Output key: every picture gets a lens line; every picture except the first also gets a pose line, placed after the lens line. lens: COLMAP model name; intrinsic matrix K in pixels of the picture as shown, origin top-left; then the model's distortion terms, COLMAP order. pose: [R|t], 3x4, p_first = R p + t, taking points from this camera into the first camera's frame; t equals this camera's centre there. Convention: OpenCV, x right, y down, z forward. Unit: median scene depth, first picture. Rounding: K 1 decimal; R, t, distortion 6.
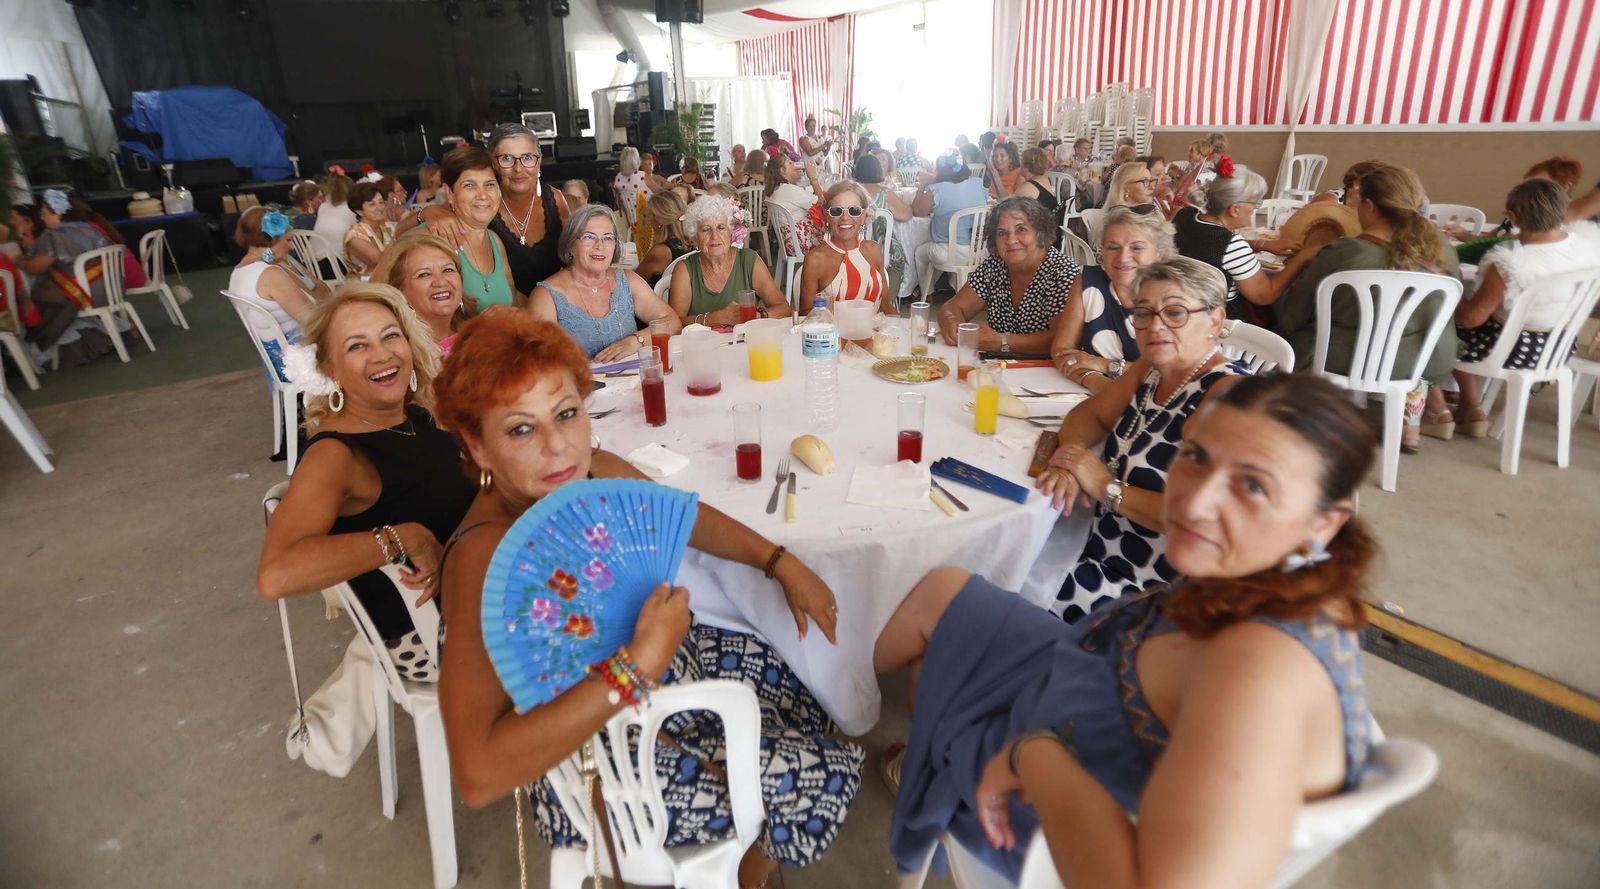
lens RADIAL K [[714.6, 0, 790.1], [0, 714.6, 368.3], [0, 0, 1]] dist [-0.073206, 0.027135]
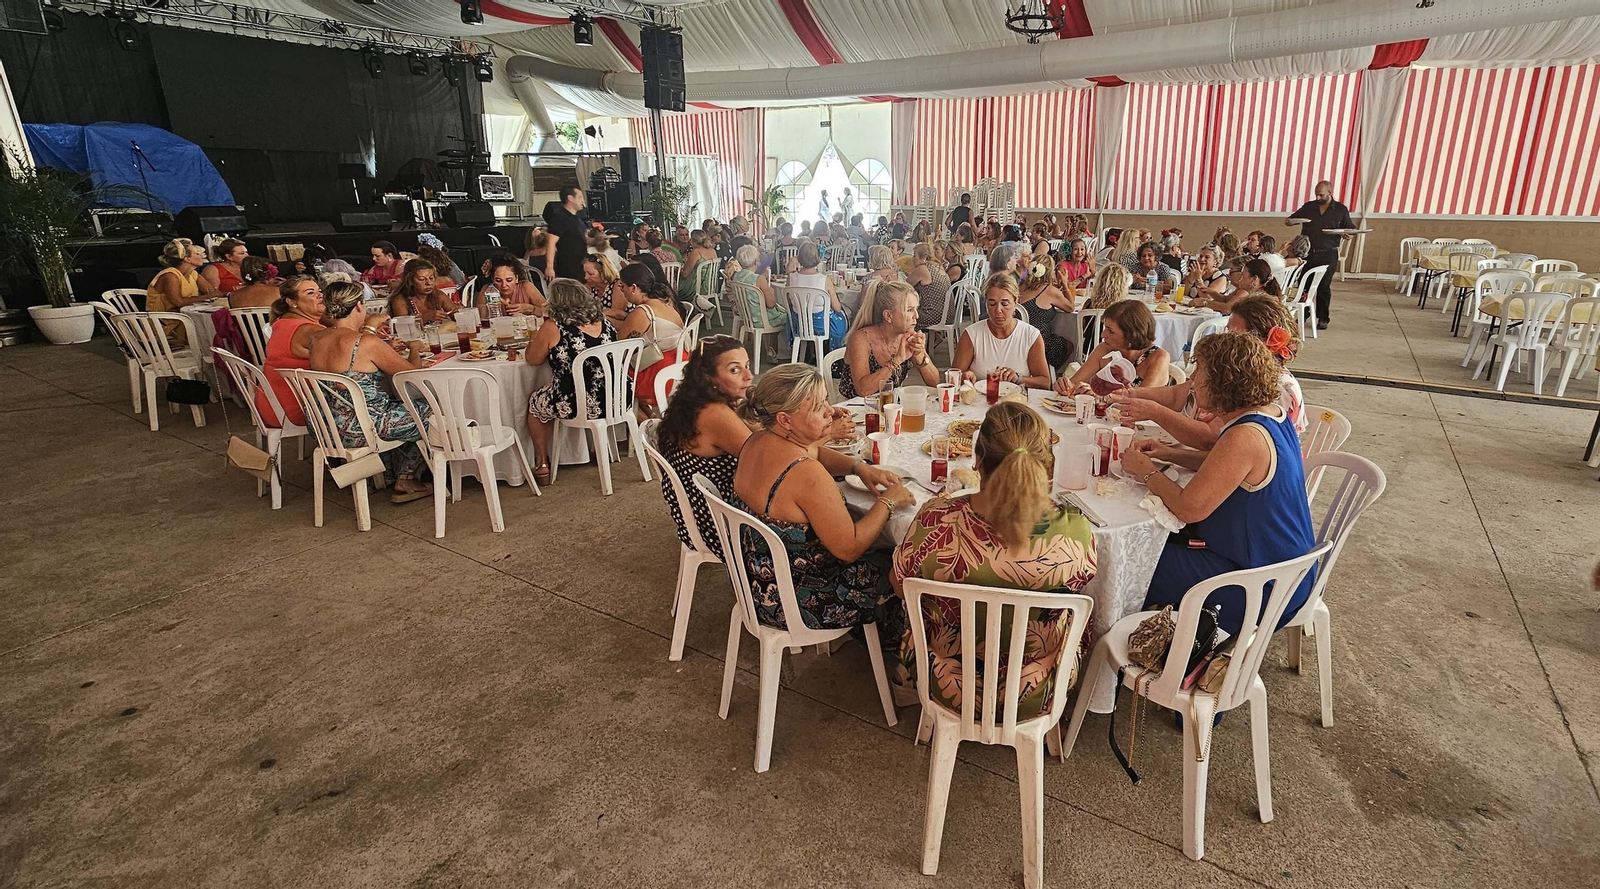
lens RADIAL K [[711.5, 0, 886.5], [0, 711.5, 396.7], [0, 0, 1]] dist [0.001858, -0.000442]
pose [[0.904996, -0.078374, 0.418139, -0.311708], [0.100807, 0.994398, -0.031796, 0.058833], [-0.413304, 0.070926, 0.907827, -0.188627]]
